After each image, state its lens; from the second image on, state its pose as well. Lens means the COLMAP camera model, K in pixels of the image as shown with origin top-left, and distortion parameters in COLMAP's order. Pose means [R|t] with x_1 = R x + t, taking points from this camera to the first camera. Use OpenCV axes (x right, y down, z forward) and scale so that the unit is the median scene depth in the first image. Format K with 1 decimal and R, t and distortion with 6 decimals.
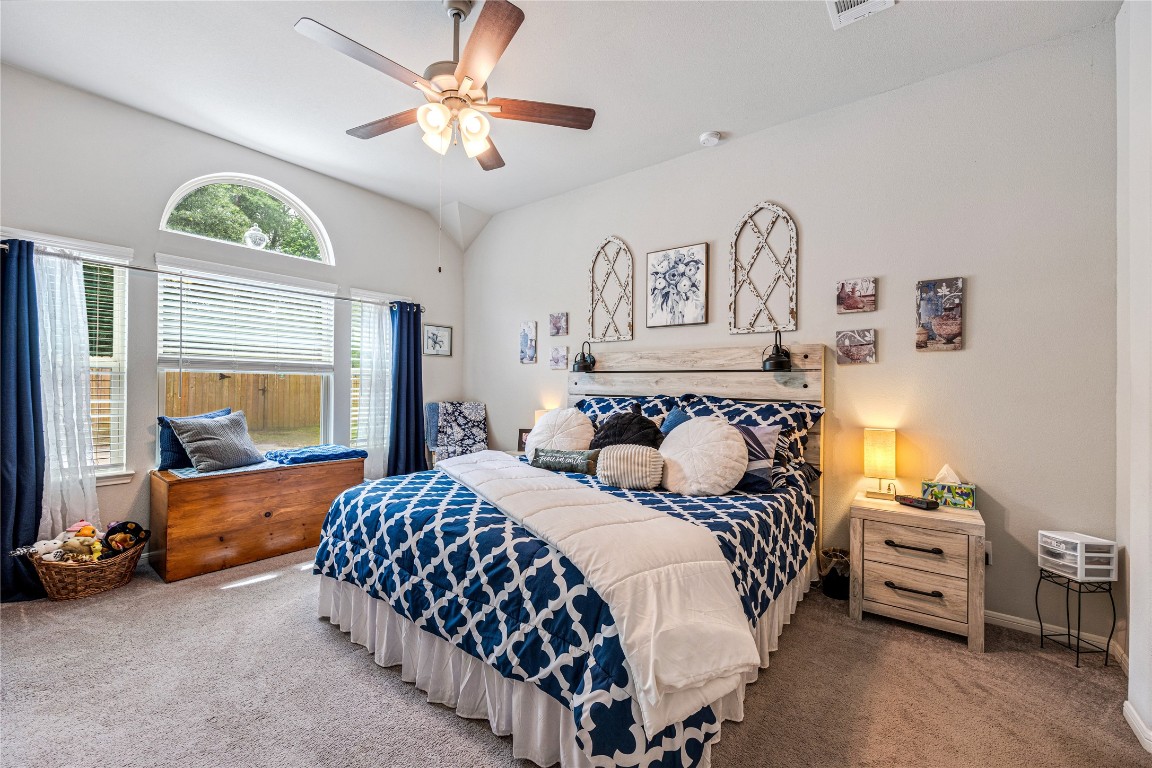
lens RADIAL K [[457.9, 0, 592.2], [0, 457.9, 385.0], [0, 0, 1]] dist [-0.012019, -0.001339]
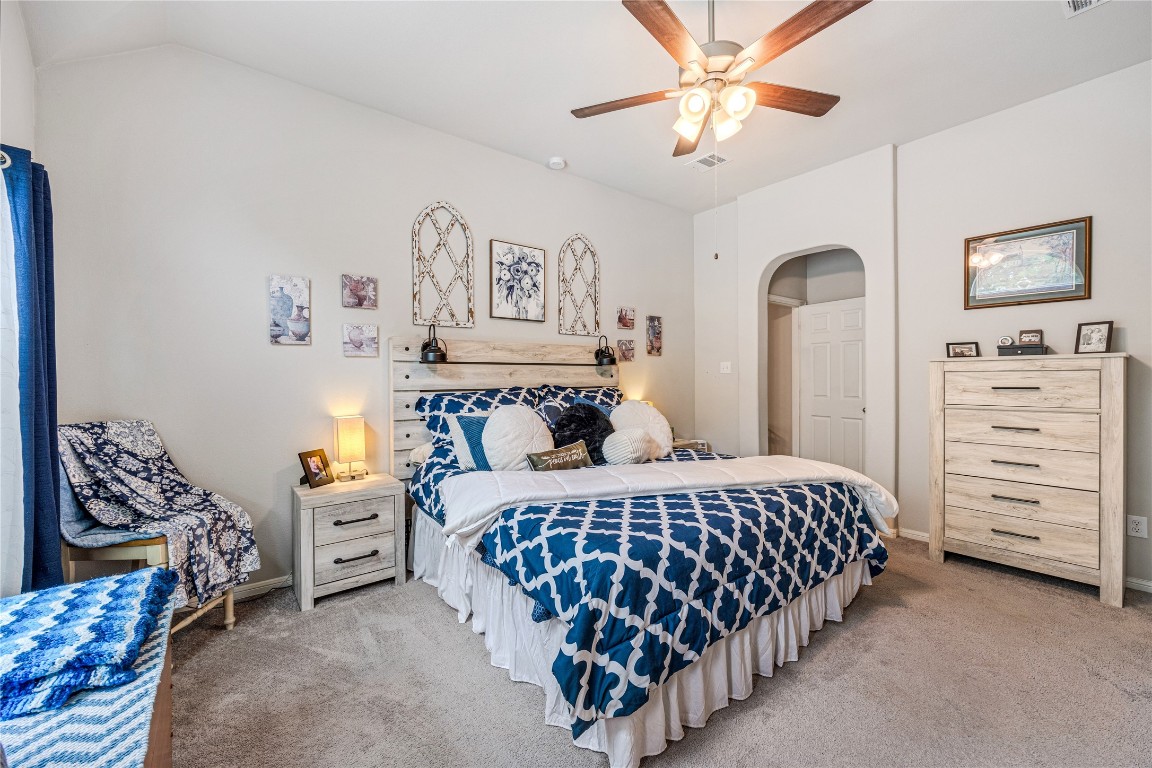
lens RADIAL K [[457.9, 0, 571.0], [0, 457.9, 381.7], [0, 0, 1]] dist [-0.012019, -0.001339]
pose [[0.271931, -0.021386, 0.962079, -0.785243], [0.010401, 0.999760, 0.019284, -0.007723], [-0.962261, 0.004763, 0.272088, 0.599782]]
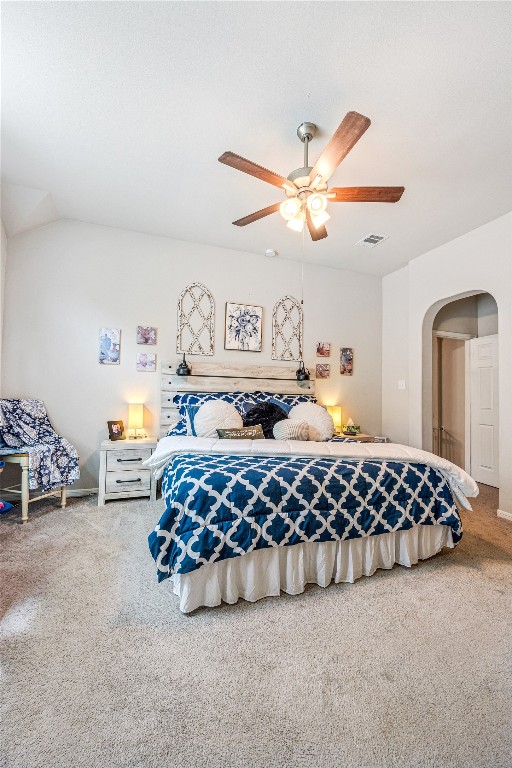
lens RADIAL K [[305.3, 0, 250.5], [0, 305.3, 382.6], [0, 0, 1]] dist [-0.012019, -0.001339]
pose [[0.553717, 0.033513, 0.832030, -0.728076], [-0.016335, 0.999435, -0.029384, 0.020027], [-0.832545, 0.002679, 0.553952, 0.354480]]
